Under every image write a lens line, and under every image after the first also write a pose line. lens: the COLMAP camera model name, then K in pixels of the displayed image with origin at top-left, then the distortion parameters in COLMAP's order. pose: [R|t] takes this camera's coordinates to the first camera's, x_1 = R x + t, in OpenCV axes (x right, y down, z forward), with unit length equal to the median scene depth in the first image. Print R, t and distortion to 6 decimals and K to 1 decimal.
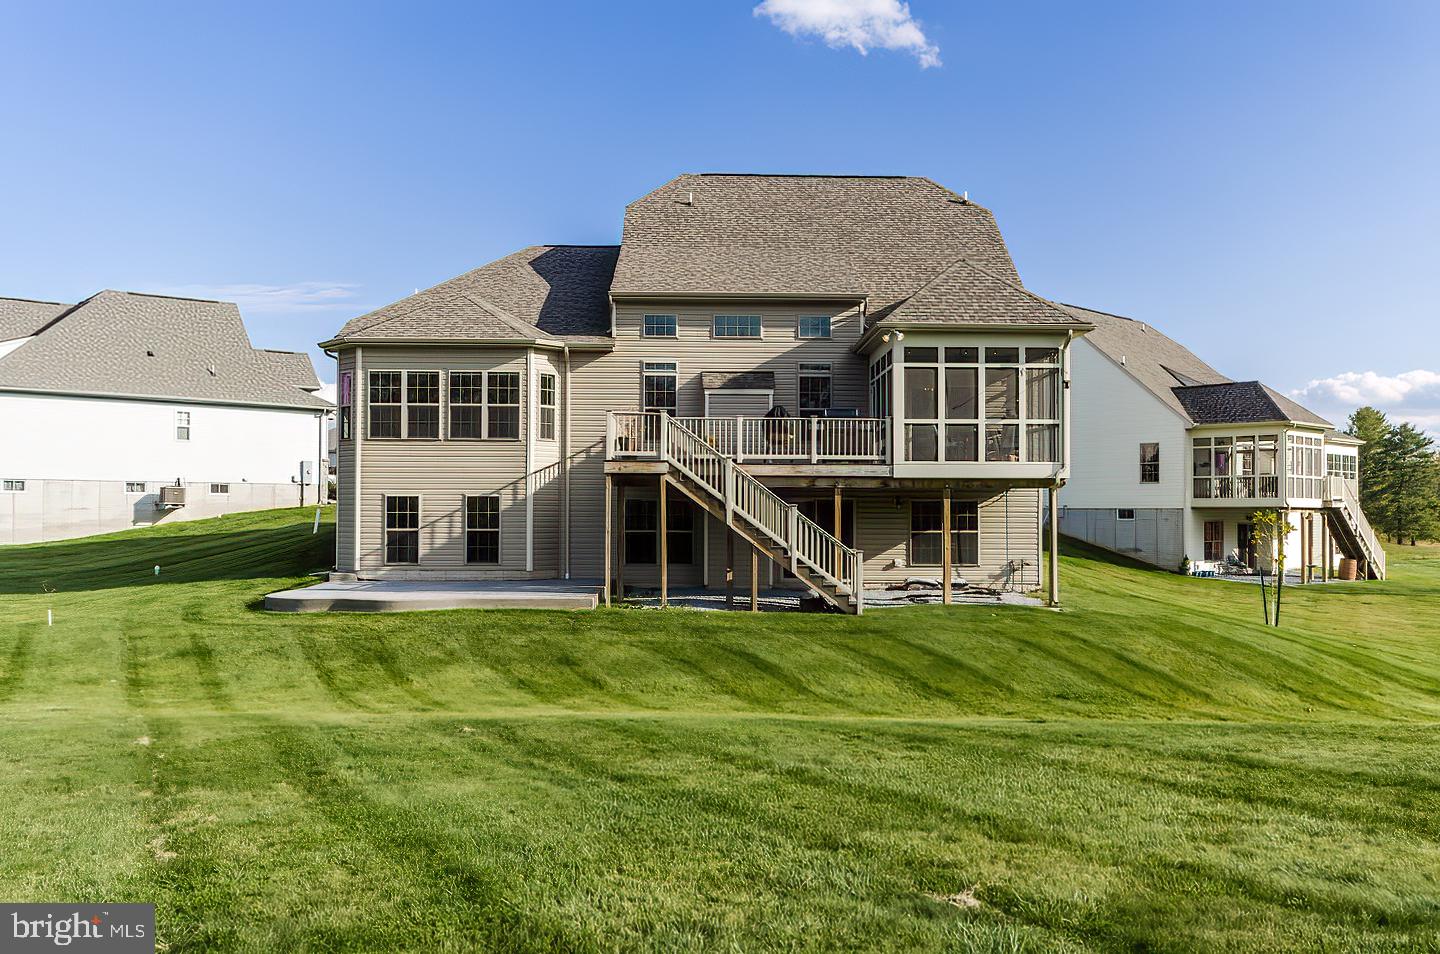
lens RADIAL K [[1182.8, 0, 725.9], [0, 1182.8, 477.2], [0, 0, 1]] dist [0.030661, -0.047923]
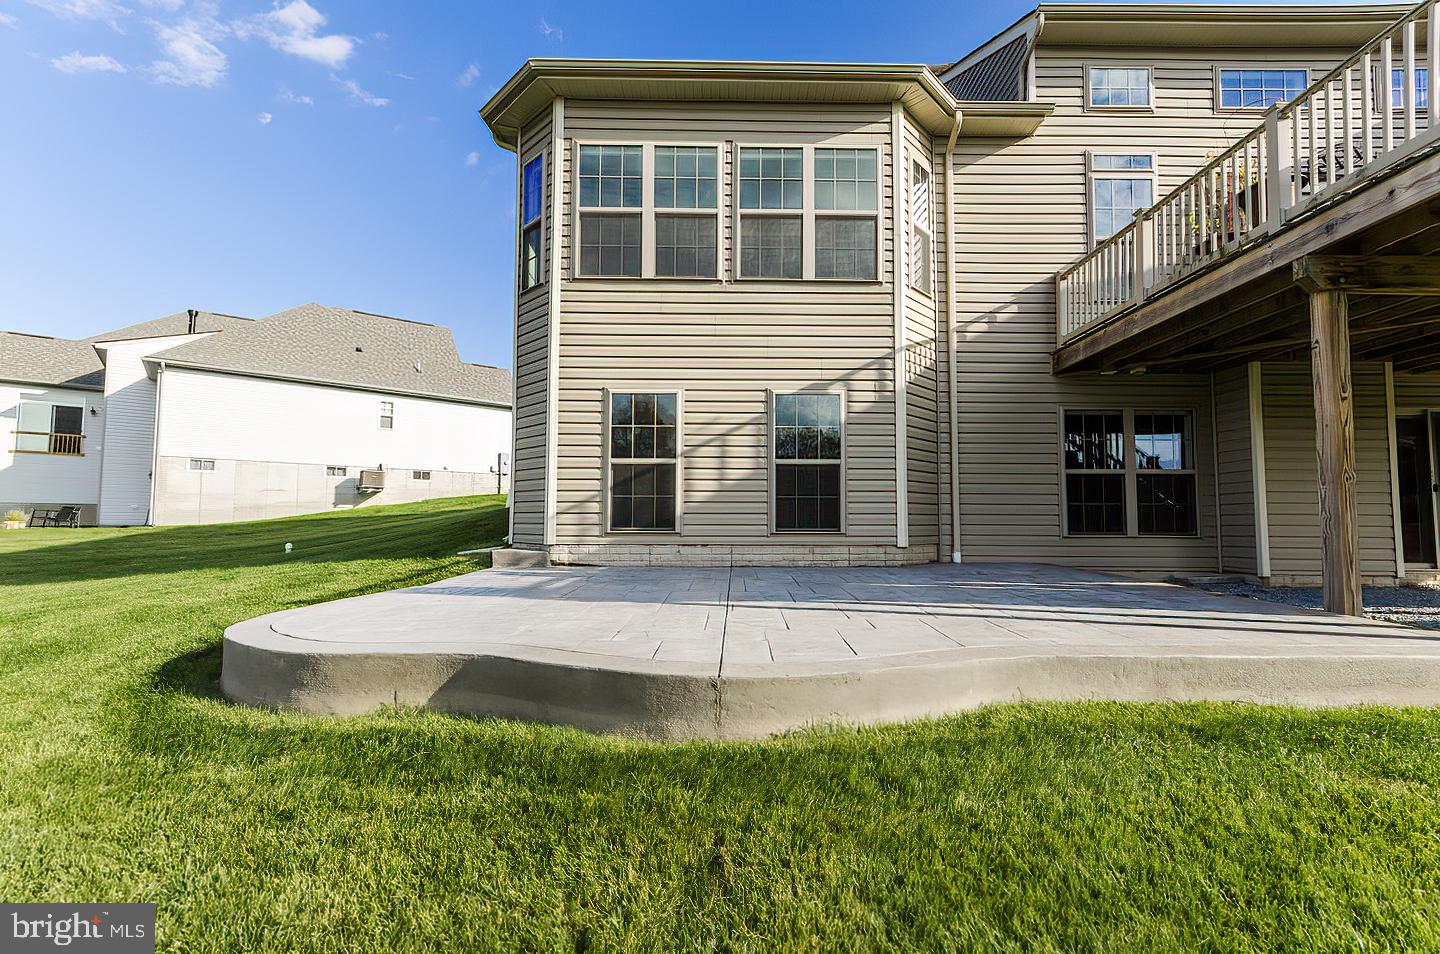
lens RADIAL K [[621.8, 0, 746.7], [0, 621.8, 485.8], [0, 0, 1]] dist [-0.001305, -0.000378]
pose [[0.999973, 0.001600, 0.007187, -0.231018], [-0.001371, 0.999491, -0.031885, 0.062158], [-0.007234, 0.031874, 0.999466, 0.739967]]
